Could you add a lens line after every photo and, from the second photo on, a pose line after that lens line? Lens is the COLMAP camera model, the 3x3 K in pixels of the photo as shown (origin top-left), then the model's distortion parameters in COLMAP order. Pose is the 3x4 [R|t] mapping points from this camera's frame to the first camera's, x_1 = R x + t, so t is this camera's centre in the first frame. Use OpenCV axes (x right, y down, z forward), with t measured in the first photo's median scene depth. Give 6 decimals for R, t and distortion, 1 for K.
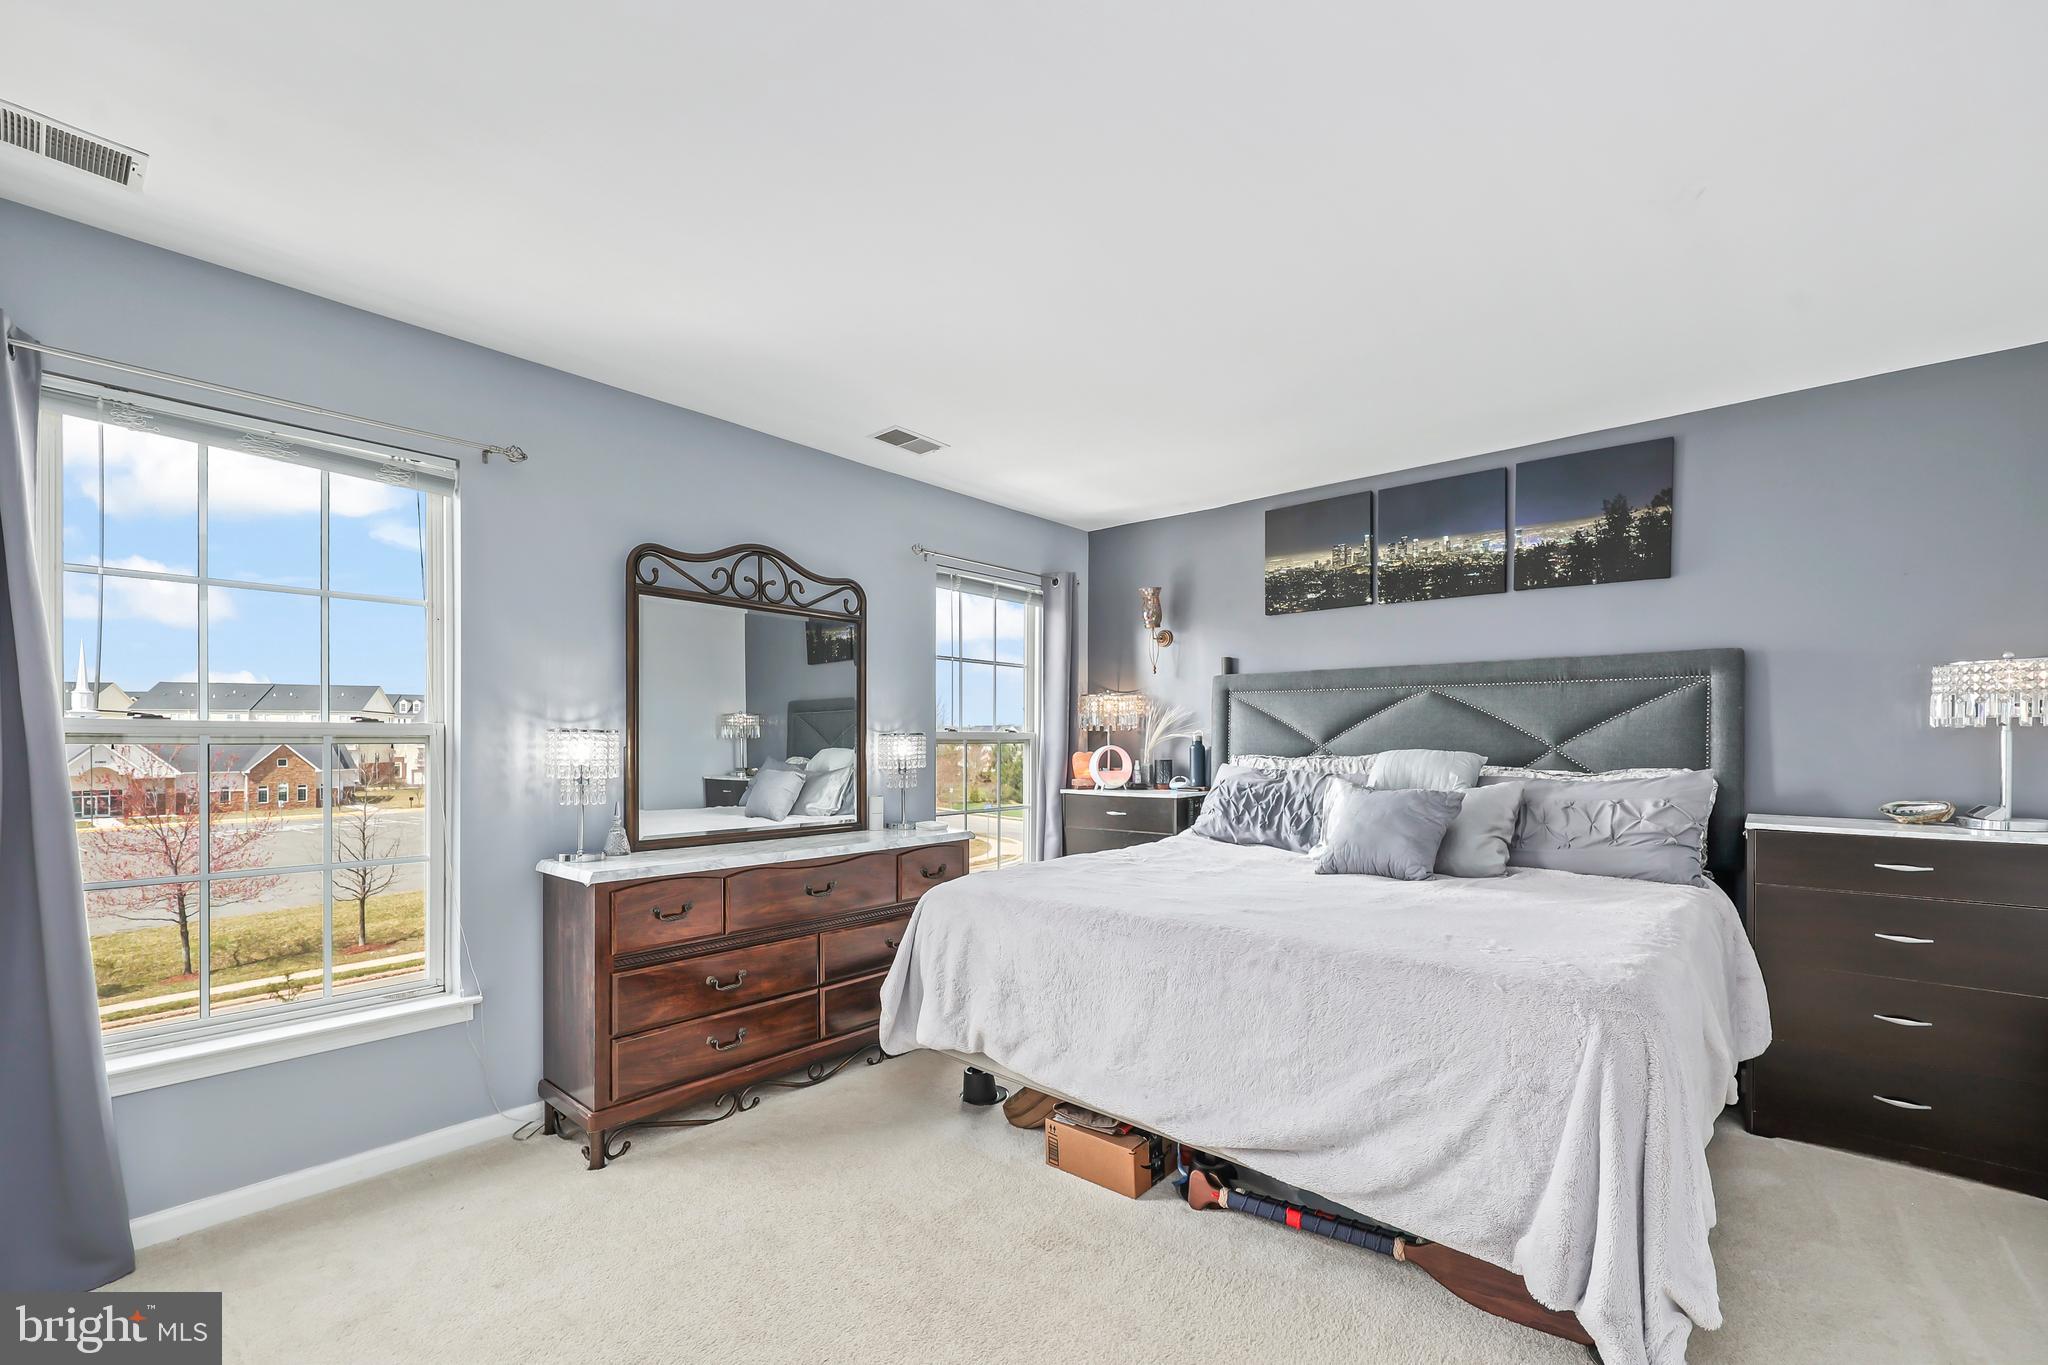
lens RADIAL K [[856.2, 0, 1044.6], [0, 856.2, 757.3], [0, 0, 1]] dist [0.000986, 0.000065]
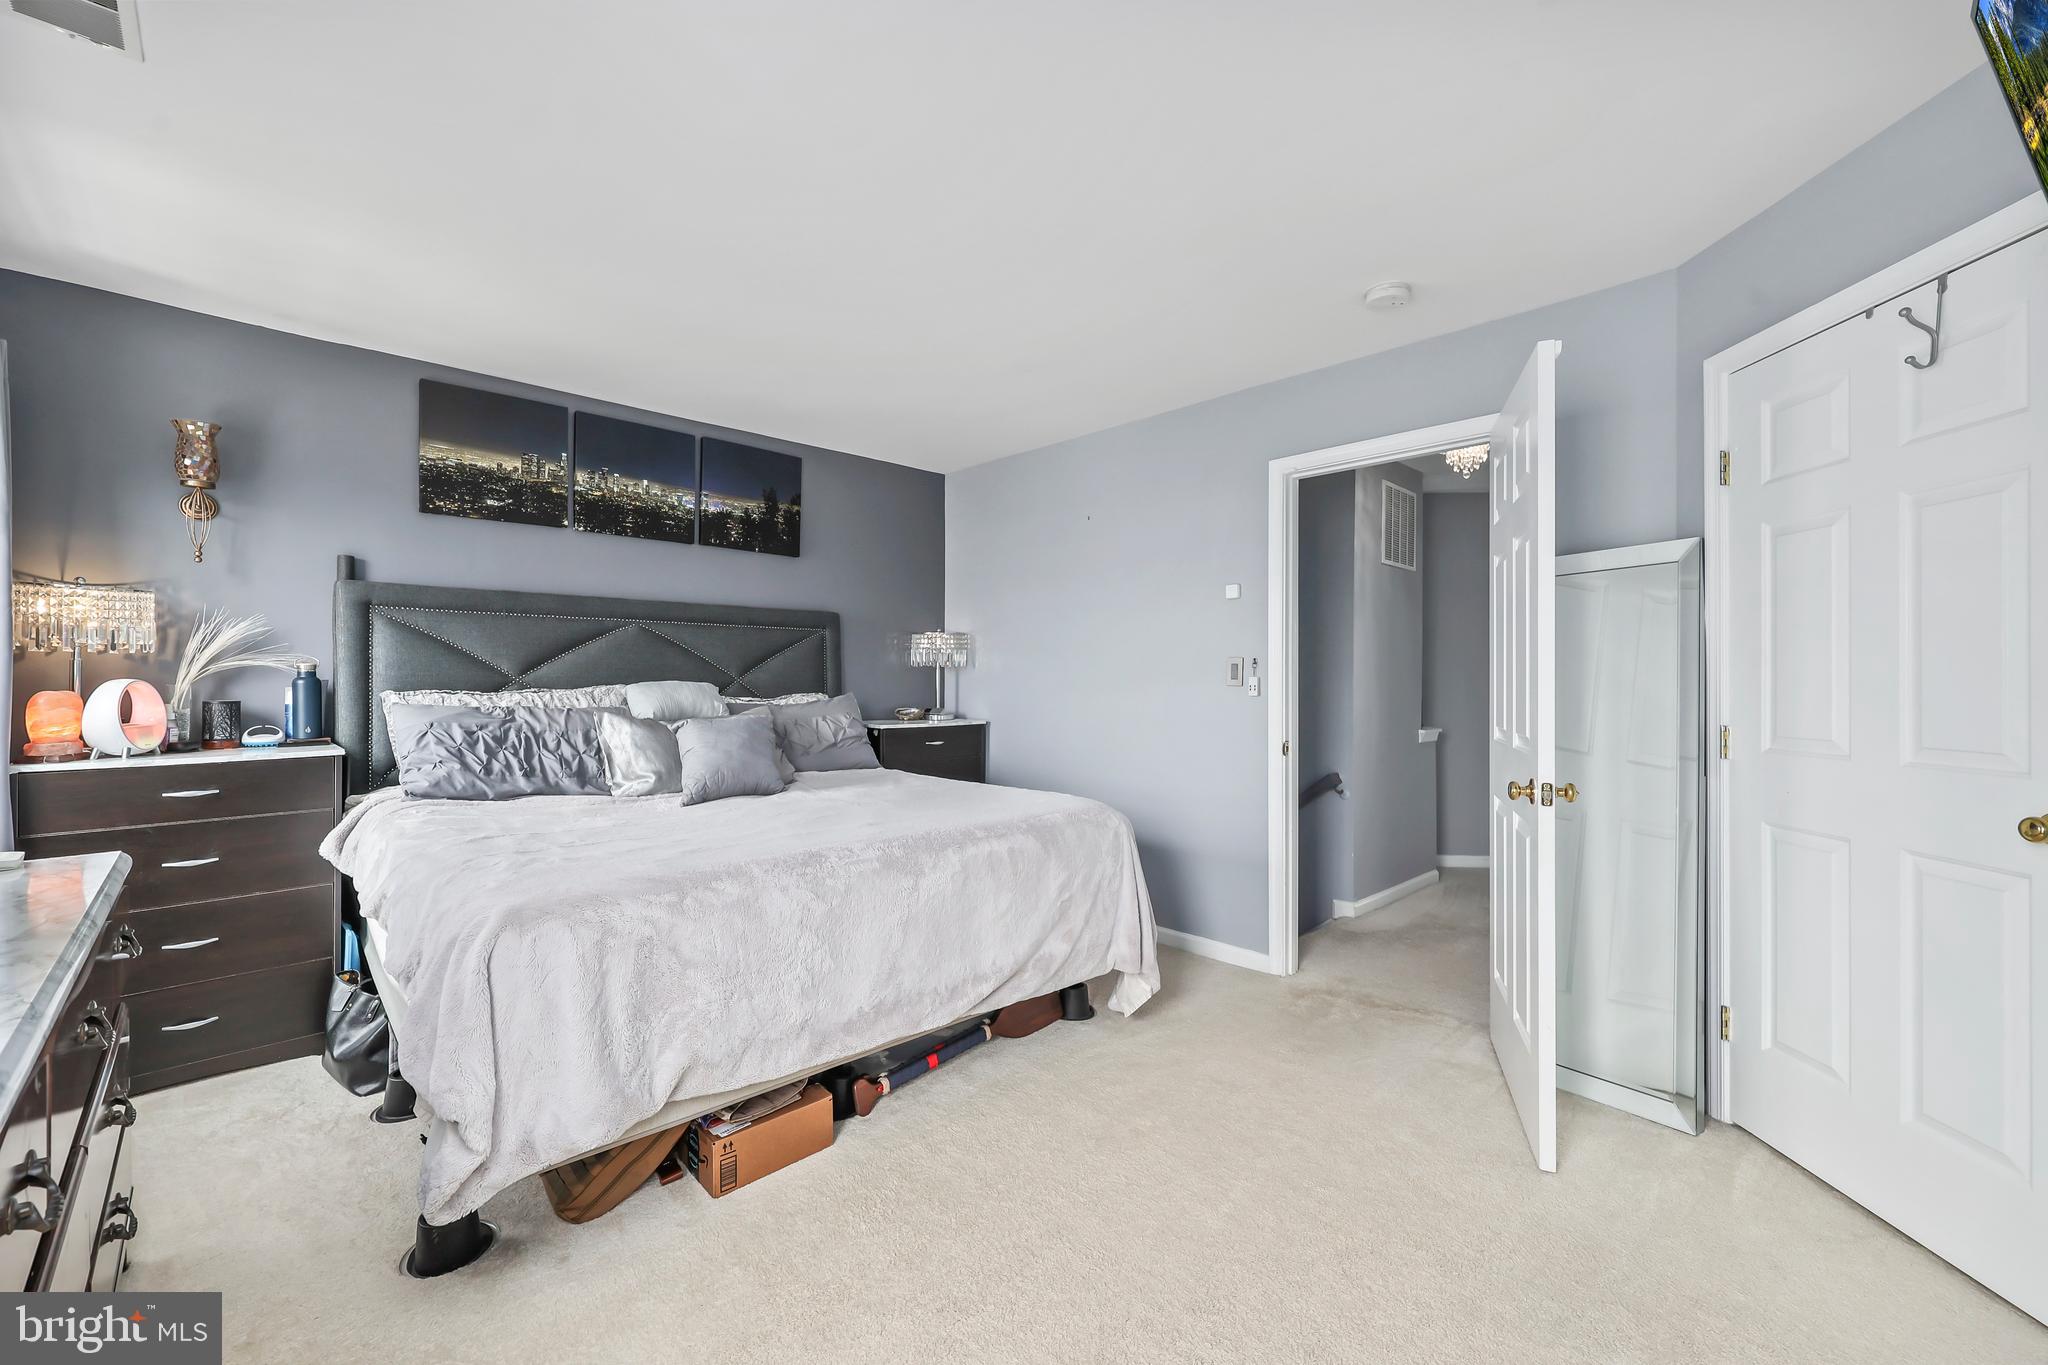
lens RADIAL K [[834.4, 0, 1024.0], [0, 834.4, 682.5], [0, 0, 1]] dist [-0.000093, -0.000007]
pose [[0.088364, -0.004854, 0.996076, -0.516631], [0.019810, 0.999799, 0.003115, -0.001507], [-0.995891, 0.019457, 0.088443, 0.442421]]
